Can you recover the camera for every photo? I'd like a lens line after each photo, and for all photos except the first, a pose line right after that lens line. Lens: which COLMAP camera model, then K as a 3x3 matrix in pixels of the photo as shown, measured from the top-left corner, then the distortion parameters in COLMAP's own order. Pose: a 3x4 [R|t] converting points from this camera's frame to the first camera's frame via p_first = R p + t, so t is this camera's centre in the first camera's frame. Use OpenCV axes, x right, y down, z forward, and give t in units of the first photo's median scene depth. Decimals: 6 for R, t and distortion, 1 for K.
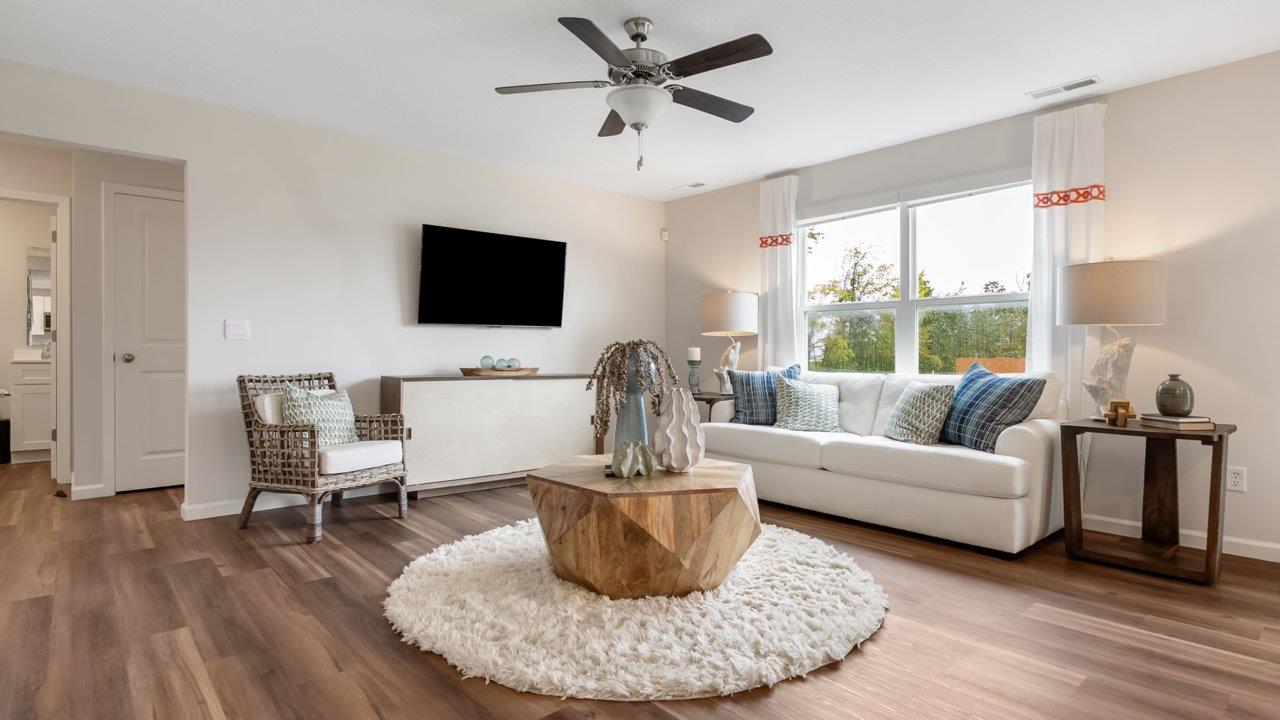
lens RADIAL K [[645.4, 0, 636.3], [0, 645.4, 356.2], [0, 0, 1]] dist [-0.012825, 0.000557]
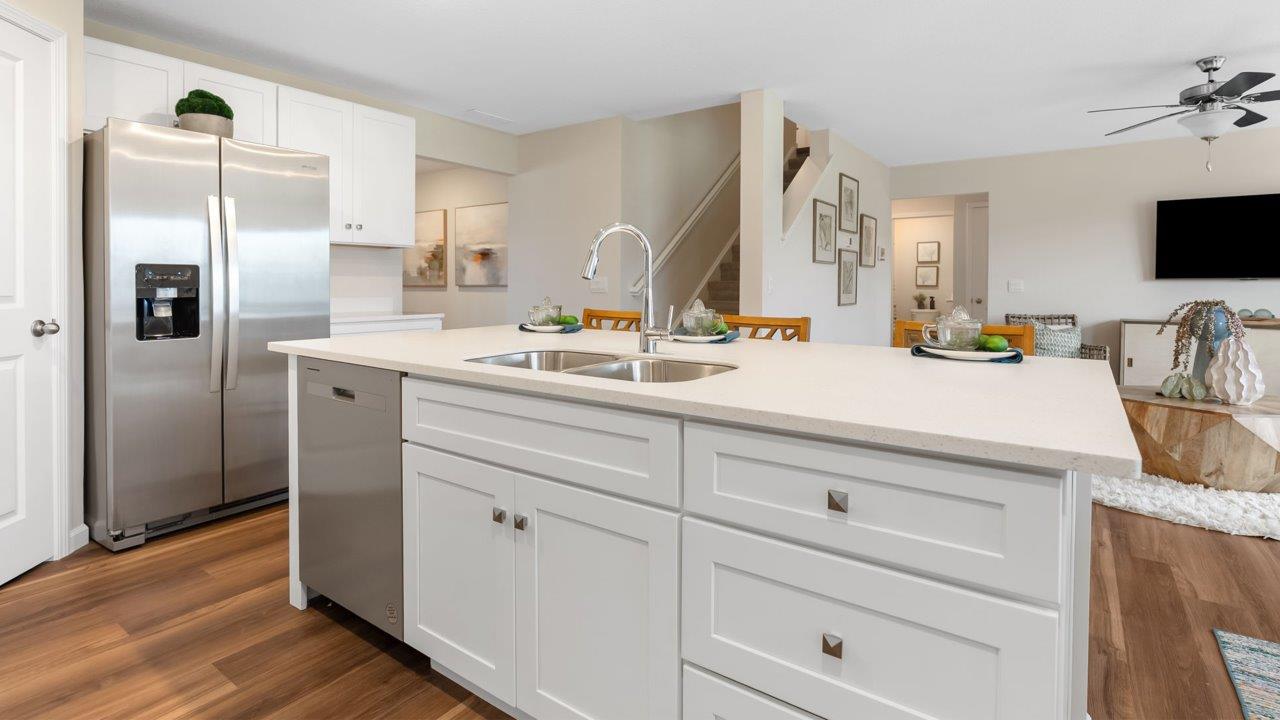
lens RADIAL K [[587.3, 0, 647.4], [0, 587.3, 298.1], [0, 0, 1]] dist [-0.011835, 0.003724]
pose [[0.226716, 0.019771, -0.973760, 0.657756], [-0.007573, 0.999800, 0.018537, -0.031676], [0.973931, 0.003172, 0.226820, -0.283633]]
